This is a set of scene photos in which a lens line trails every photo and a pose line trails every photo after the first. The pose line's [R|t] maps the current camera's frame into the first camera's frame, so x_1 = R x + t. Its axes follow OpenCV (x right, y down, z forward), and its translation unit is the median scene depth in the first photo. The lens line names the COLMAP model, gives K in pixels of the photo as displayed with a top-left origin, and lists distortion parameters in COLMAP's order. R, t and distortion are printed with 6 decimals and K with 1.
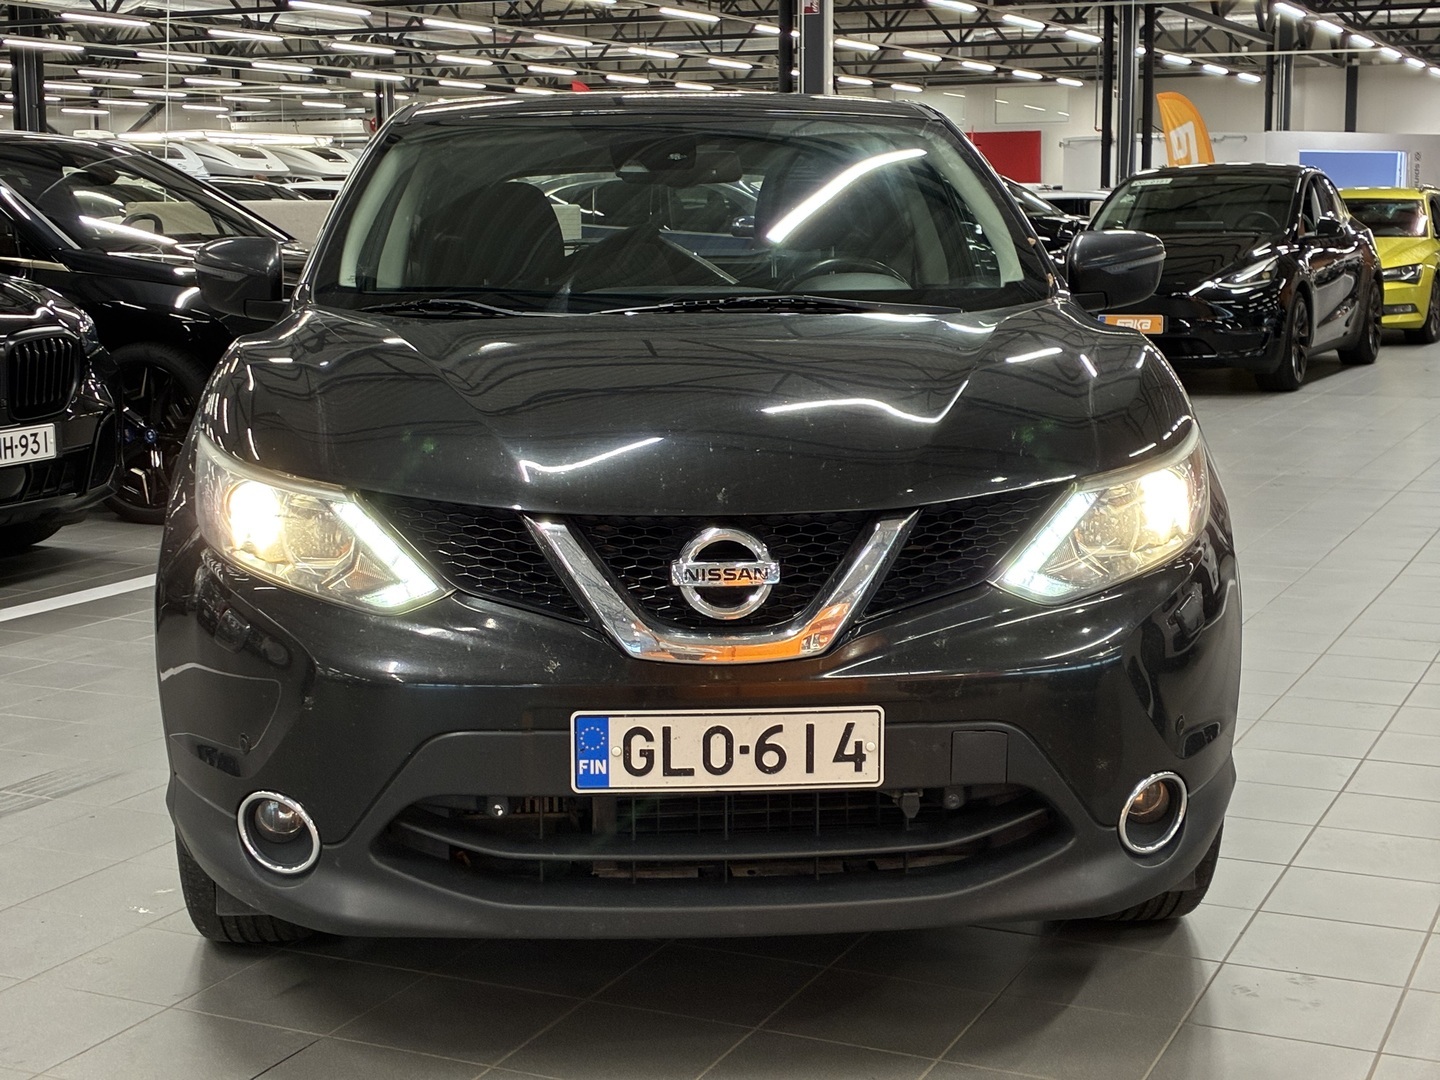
lens RADIAL K [[2145.7, 0, 720.0], [0, 2145.7, 540.0], [0, 0, 1]] dist [0.198933, -0.921915]
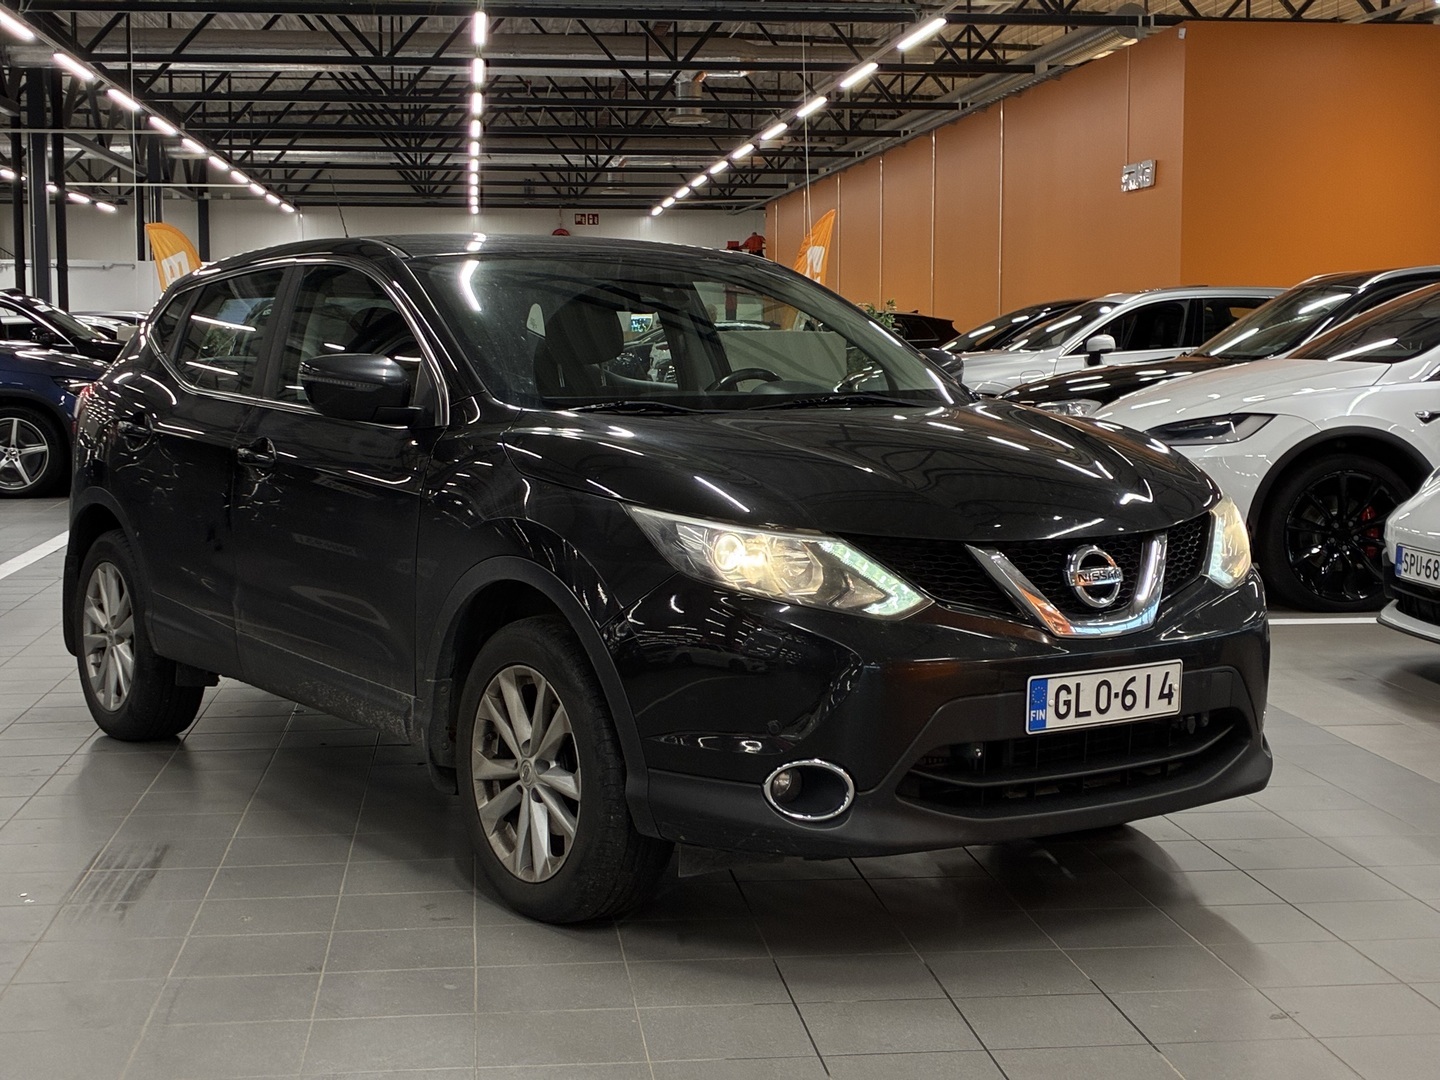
lens RADIAL K [[2145.7, 0, 720.0], [0, 2145.7, 540.0], [0, 0, 1]] dist [0.198933, -0.921915]
pose [[0.854251, -0.043897, 0.518004, -0.977091], [0.073633, 0.996600, -0.036974, 0.026292], [-0.514620, 0.069727, 0.854579, -0.130126]]
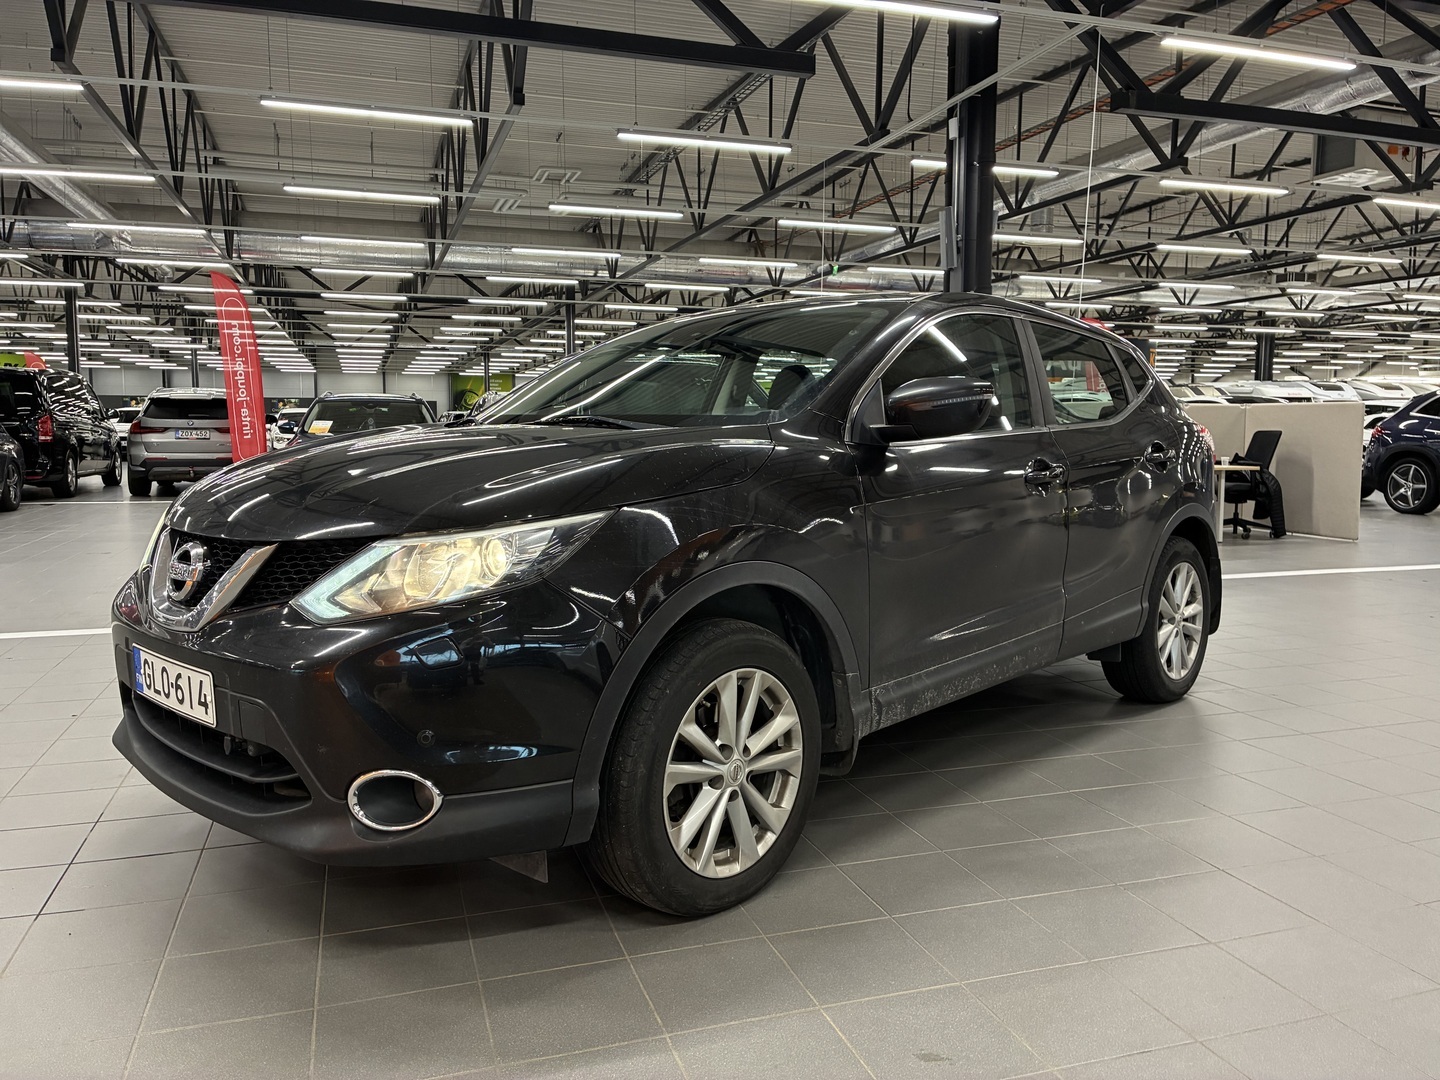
lens RADIAL K [[1080.3, 0, 720.0], [0, 1080.3, 540.0], [0, 0, 1]] dist [0.044423, 0.000963]
pose [[0.687806, 0.091809, -0.720065, 0.837349], [-0.123559, 0.992301, 0.008496, -0.060469], [0.715301, 0.083127, 0.693854, 0.724276]]
